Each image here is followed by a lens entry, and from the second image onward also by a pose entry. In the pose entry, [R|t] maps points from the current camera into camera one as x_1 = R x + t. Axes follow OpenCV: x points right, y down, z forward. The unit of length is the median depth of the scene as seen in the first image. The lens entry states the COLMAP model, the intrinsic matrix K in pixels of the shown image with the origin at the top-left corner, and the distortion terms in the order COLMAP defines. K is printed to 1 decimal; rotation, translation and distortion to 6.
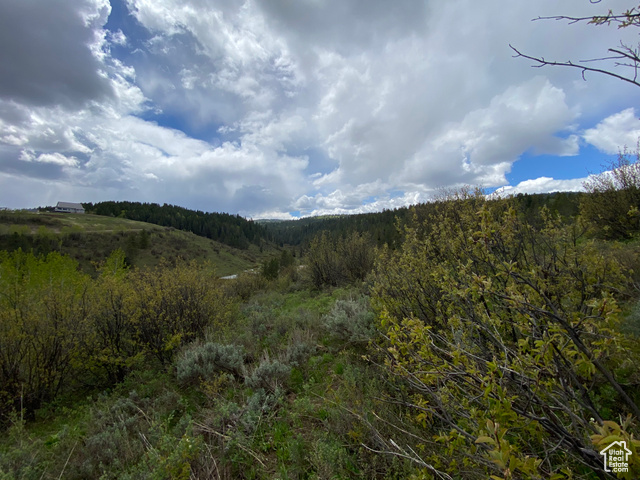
lens RADIAL K [[255.0, 0, 320.2], [0, 255.0, 239.9], [0, 0, 1]] dist [-0.026439, -0.005359]
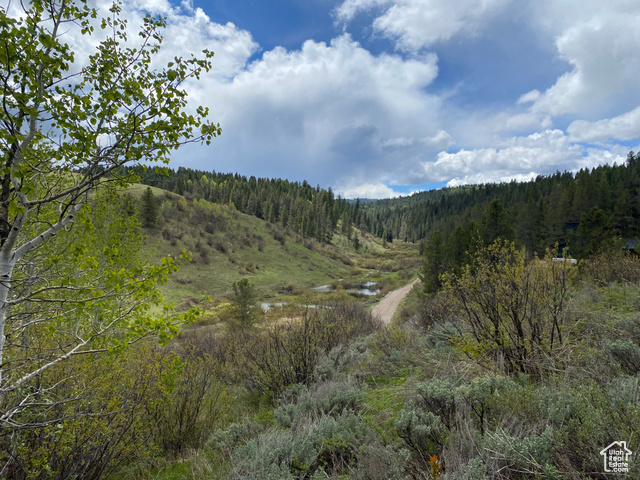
lens RADIAL K [[460.1, 0, 322.7], [0, 460.1, 240.1], [0, 0, 1]] dist [0.007834, 0.000500]
pose [[0.969021, 0.004706, -0.246934, -0.082694], [-0.003538, 0.999980, 0.005173, 0.032871], [0.246953, -0.004139, 0.969019, 0.116142]]
